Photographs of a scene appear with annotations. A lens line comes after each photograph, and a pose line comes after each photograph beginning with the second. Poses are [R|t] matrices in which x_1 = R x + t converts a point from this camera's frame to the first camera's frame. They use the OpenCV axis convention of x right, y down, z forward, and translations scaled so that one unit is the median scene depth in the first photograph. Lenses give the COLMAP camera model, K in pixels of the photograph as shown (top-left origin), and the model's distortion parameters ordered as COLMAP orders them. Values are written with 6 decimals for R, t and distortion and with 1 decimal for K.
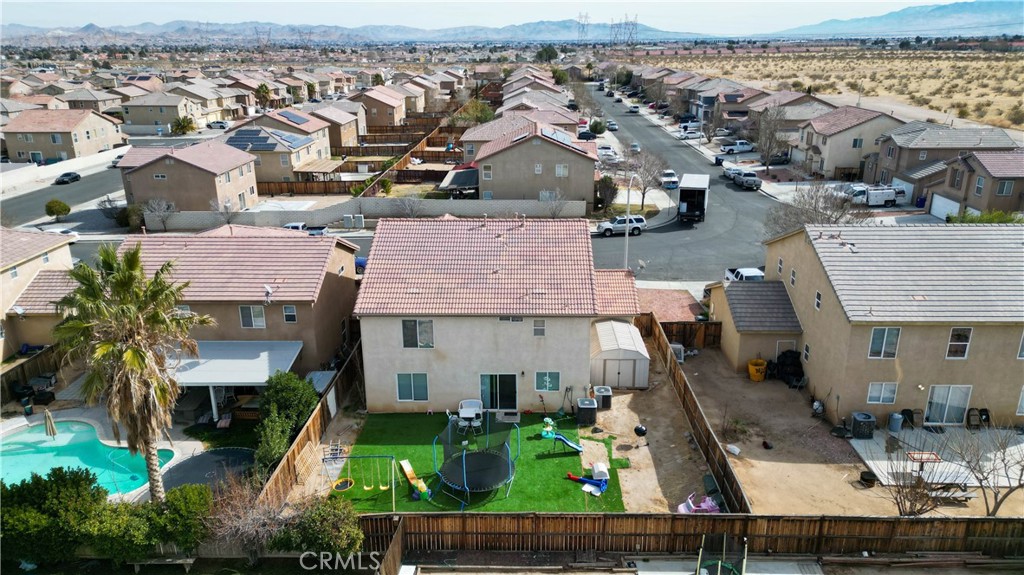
lens RADIAL K [[715.1, 0, 519.7], [0, 715.1, 285.1], [0, 0, 1]] dist [0.047024, -0.007759]
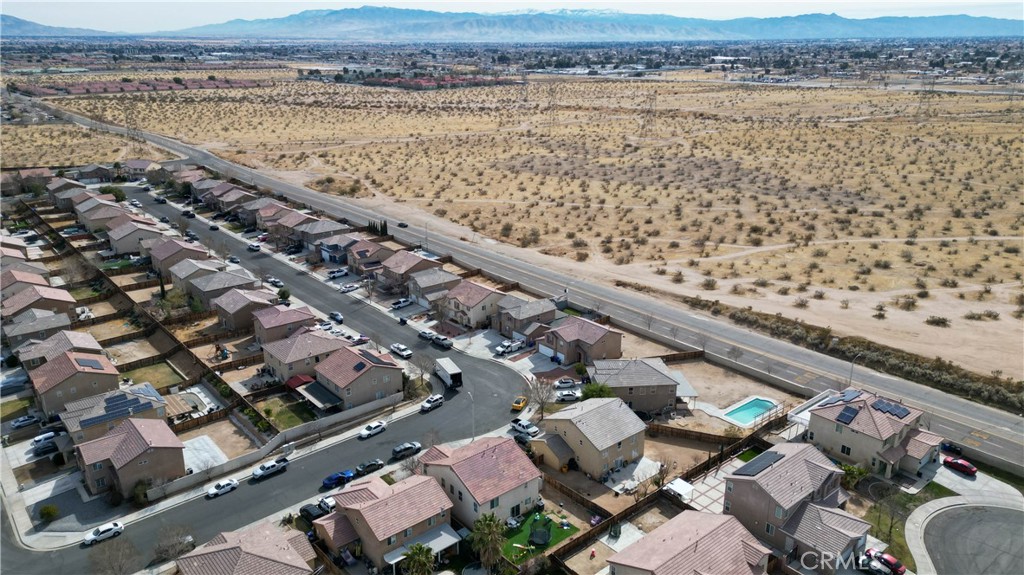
lens RADIAL K [[715.1, 0, 519.7], [0, 715.1, 285.1], [0, 0, 1]] dist [0.047024, -0.007759]
pose [[0.747314, -0.197845, 0.634334, -0.867818], [0.204559, 0.976782, 0.063659, -0.478974], [-0.632201, 0.082185, 0.770433, -0.691888]]
